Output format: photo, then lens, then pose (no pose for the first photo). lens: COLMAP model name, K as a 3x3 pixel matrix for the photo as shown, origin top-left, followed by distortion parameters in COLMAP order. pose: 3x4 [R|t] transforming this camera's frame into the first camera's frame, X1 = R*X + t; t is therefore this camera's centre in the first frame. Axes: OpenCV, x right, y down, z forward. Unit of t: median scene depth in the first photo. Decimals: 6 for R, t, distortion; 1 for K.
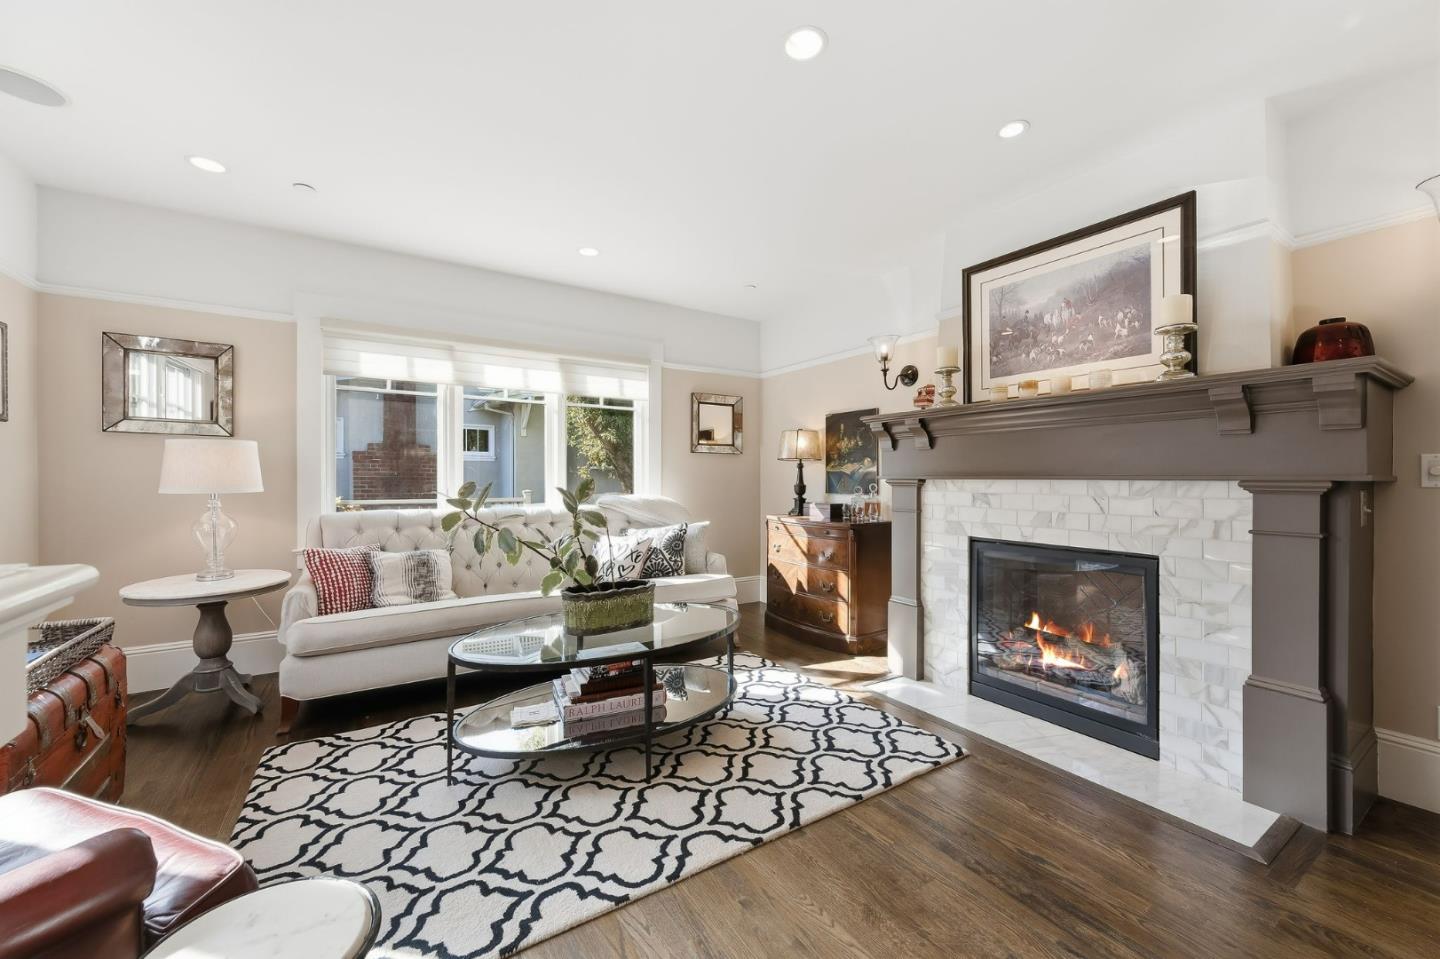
lens RADIAL K [[555.7, 0, 722.1], [0, 555.7, 483.9], [0, 0, 1]] dist [0.001011, -0.000462]
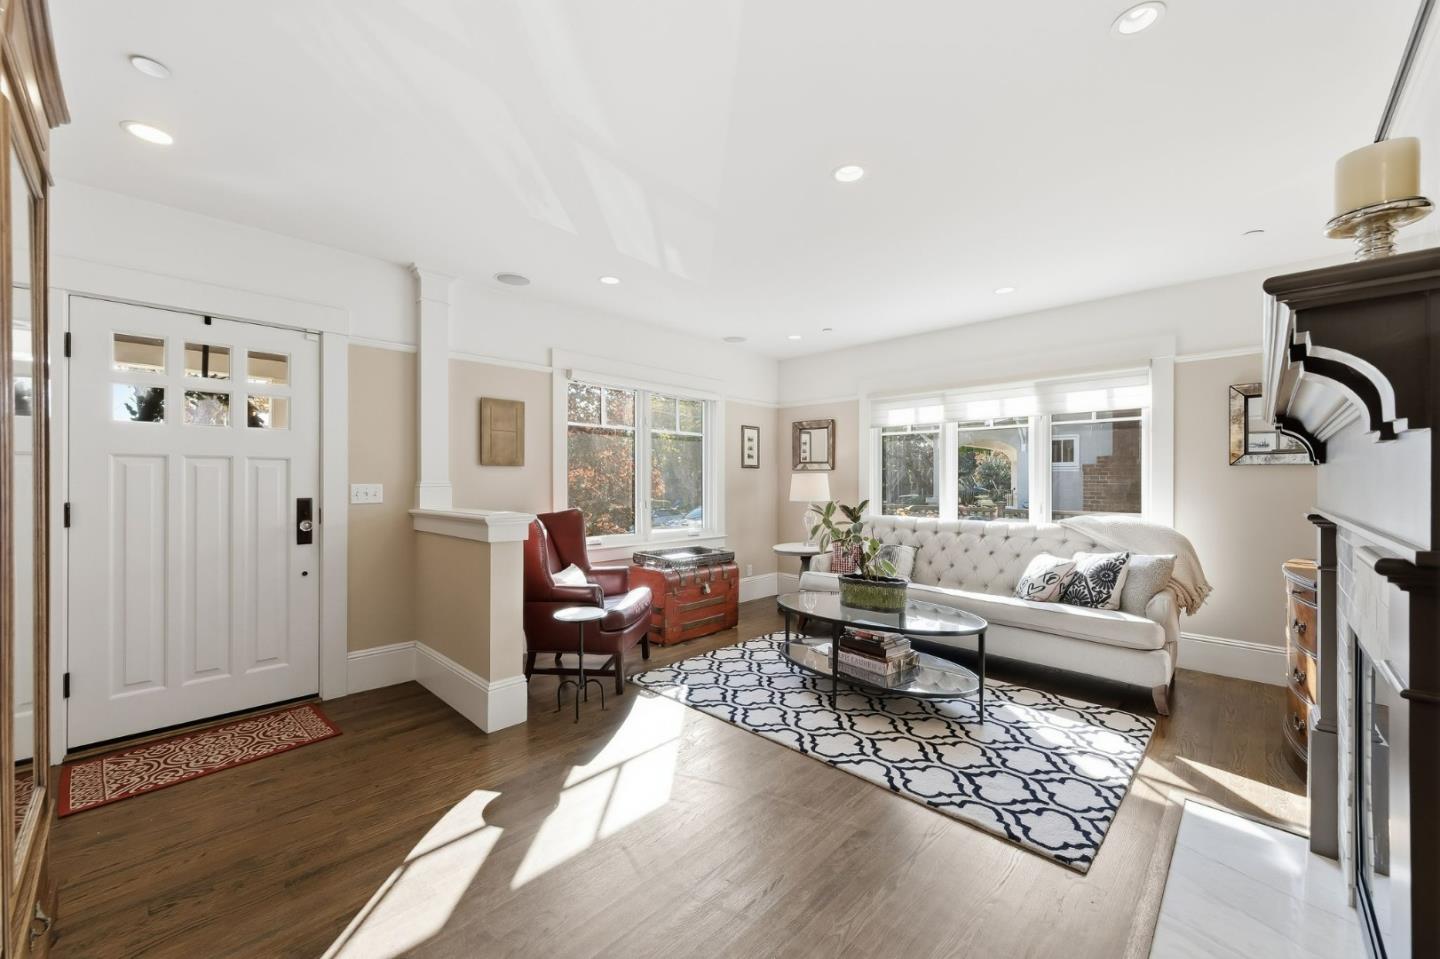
lens RADIAL K [[555.7, 0, 722.1], [0, 555.7, 483.9], [0, 0, 1]] dist [0.001011, -0.000462]
pose [[0.226000, 0.000430, -0.974127, 0.940433], [-0.014260, 0.999894, -0.002867, -0.035138], [0.974023, 0.014539, 0.225982, 0.291335]]
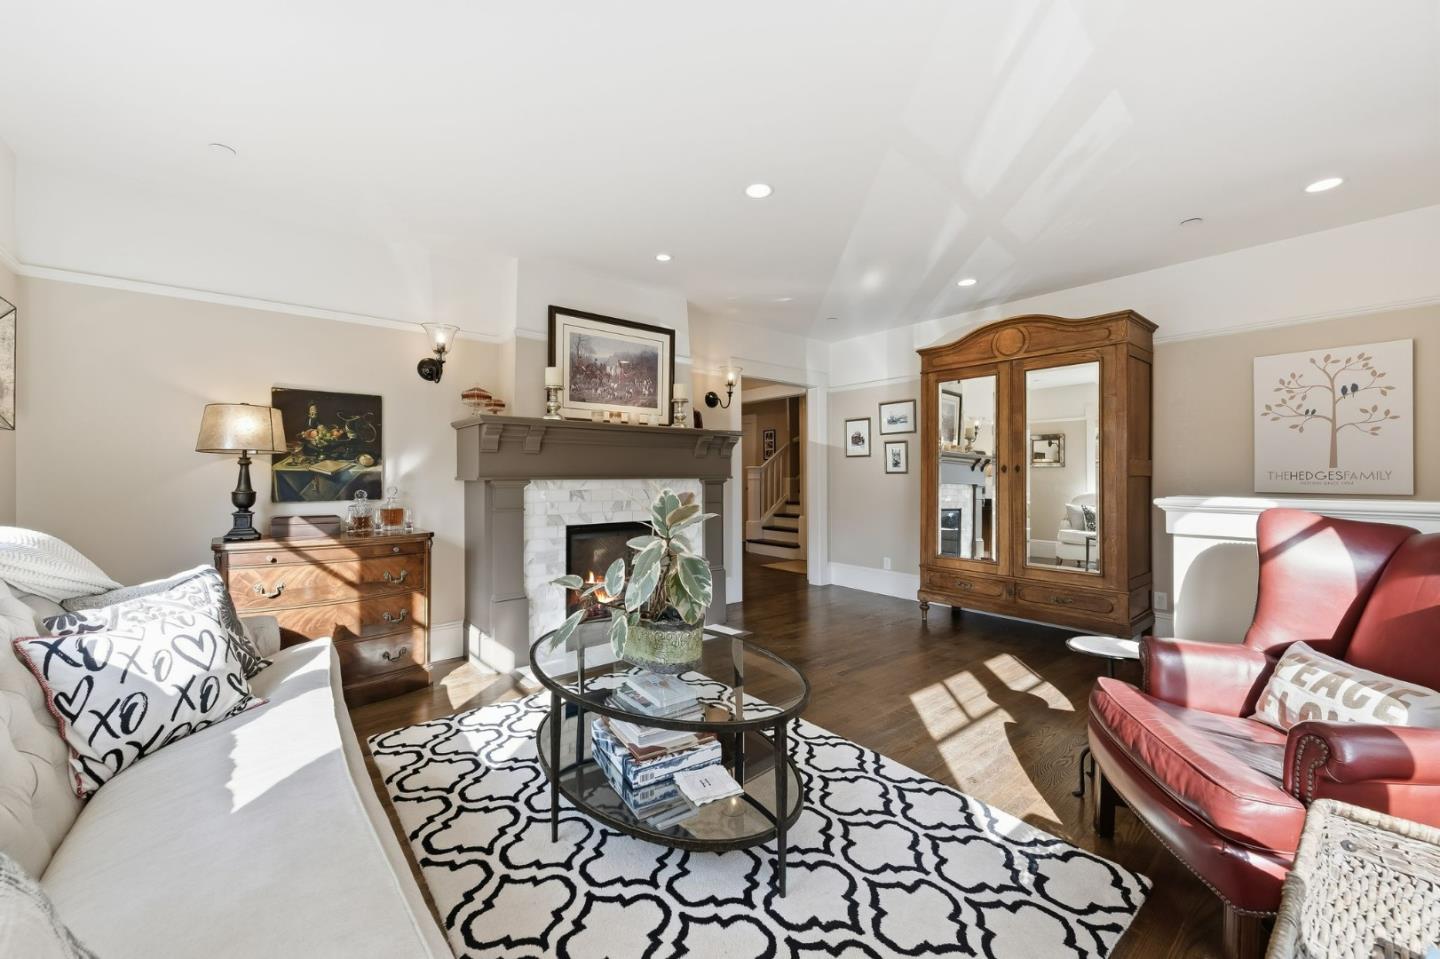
lens RADIAL K [[565.0, 0, 720.0], [0, 565.0, 479.5], [0, 0, 1]] dist [0.000661, -0.000065]
pose [[-0.111871, -0.005083, 0.993710, -0.943403], [0.015094, 0.999863, 0.006814, -0.013501], [-0.993608, 0.015761, -0.111779, 0.891840]]
